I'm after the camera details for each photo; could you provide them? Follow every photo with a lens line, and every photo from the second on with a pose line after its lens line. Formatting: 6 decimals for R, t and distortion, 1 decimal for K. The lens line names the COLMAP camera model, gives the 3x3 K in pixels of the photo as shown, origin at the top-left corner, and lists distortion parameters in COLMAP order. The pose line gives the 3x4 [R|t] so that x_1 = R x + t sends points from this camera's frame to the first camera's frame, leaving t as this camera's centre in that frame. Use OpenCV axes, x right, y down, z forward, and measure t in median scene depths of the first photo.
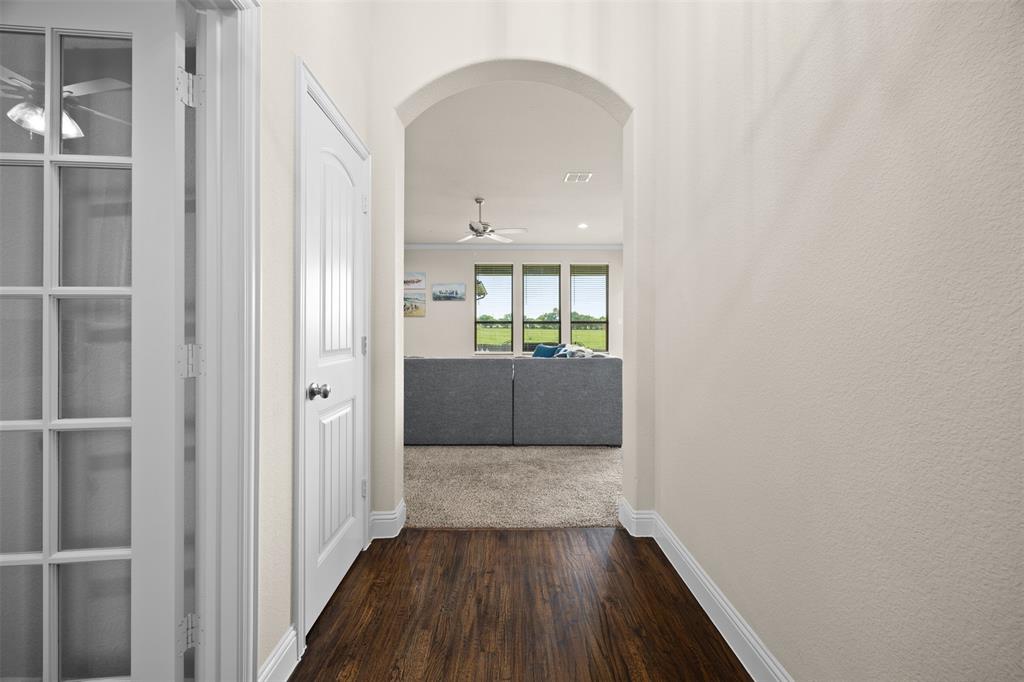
lens RADIAL K [[385.9, 0, 507.8], [0, 385.9, 338.4], [0, 0, 1]] dist [-0.005121, -0.000137]
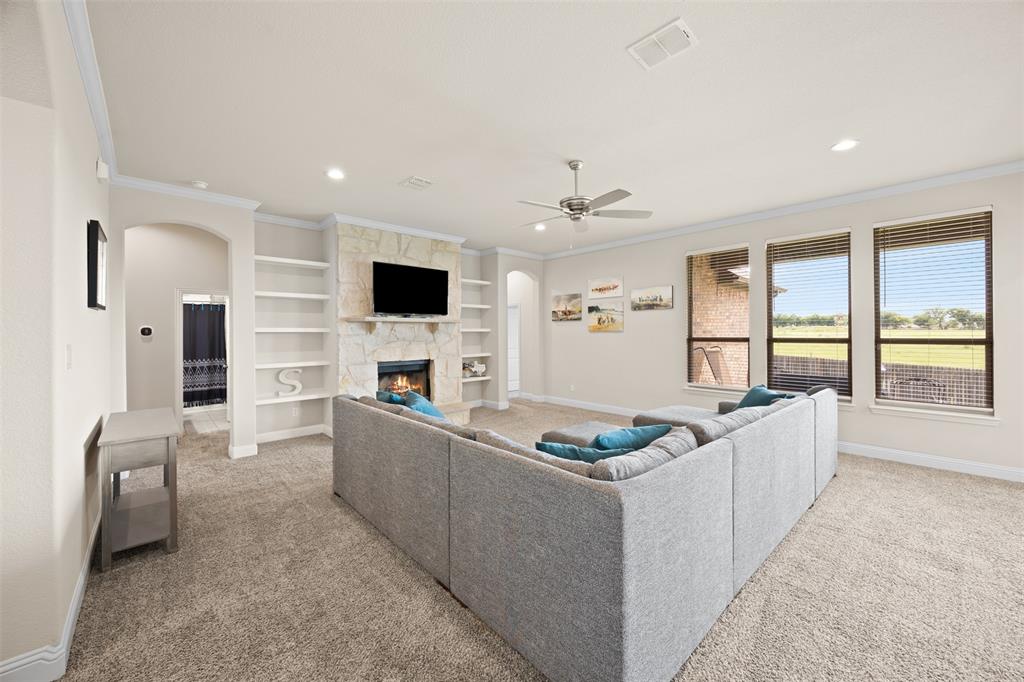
lens RADIAL K [[392.1, 0, 511.9], [0, 392.1, 334.6], [0, 0, 1]] dist [-0.002464, -0.000056]
pose [[0.671713, 0.003696, -0.740802, 0.221955], [-0.014526, 0.999861, -0.008183, -0.041666], [0.740669, 0.016258, 0.671673, 0.305264]]
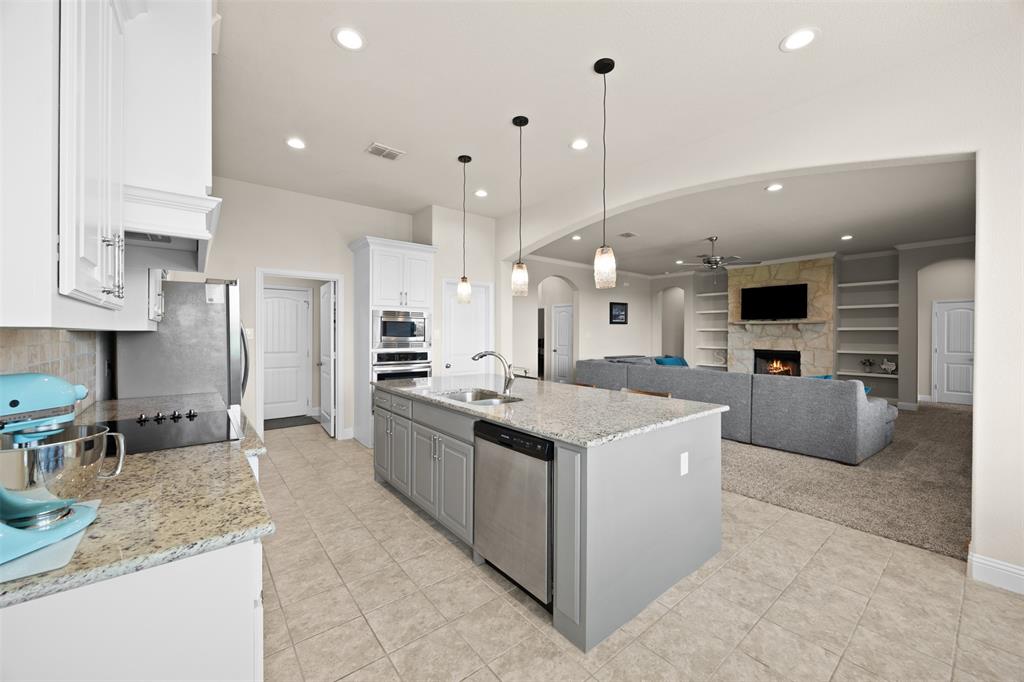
lens RADIAL K [[393.1, 0, 508.9], [0, 393.1, 333.4], [0, 0, 1]] dist [0.001597, 0.000230]
pose [[-0.783160, -0.000388, -0.621820, 0.760361], [-0.016675, 0.999653, 0.020379, -0.050835], [0.621596, 0.026329, -0.782895, 1.001133]]
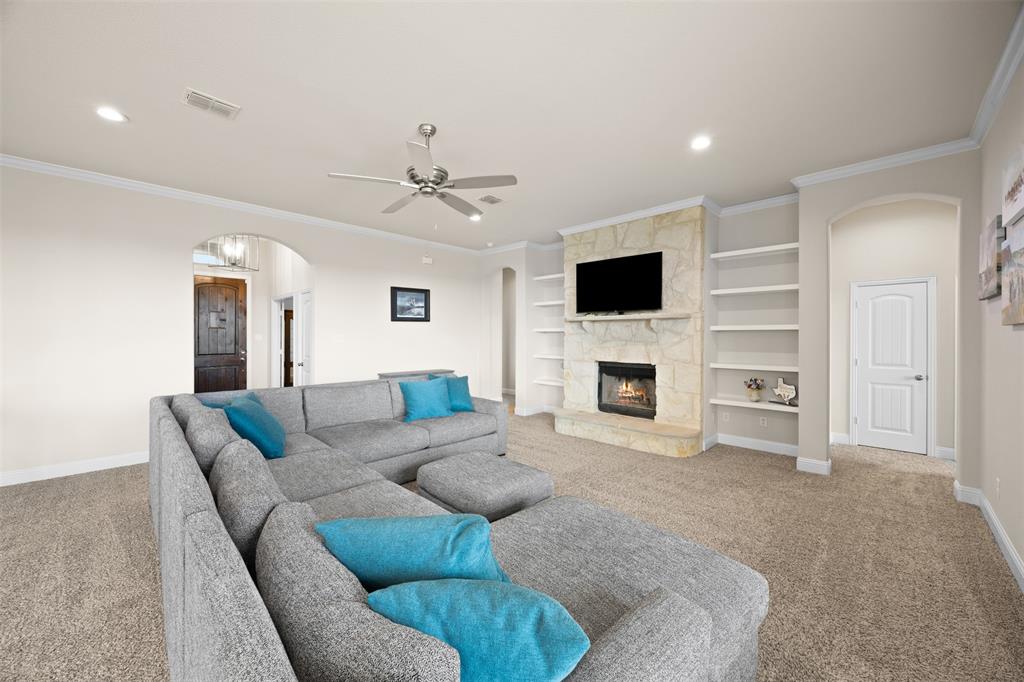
lens RADIAL K [[392.1, 0, 511.9], [0, 392.1, 334.6], [0, 0, 1]] dist [-0.002464, -0.000056]
pose [[-0.708320, 0.000741, -0.705891, 0.152443], [-0.015969, 0.999727, 0.017074, -0.050975], [0.705710, 0.023366, -0.708115, 0.949787]]
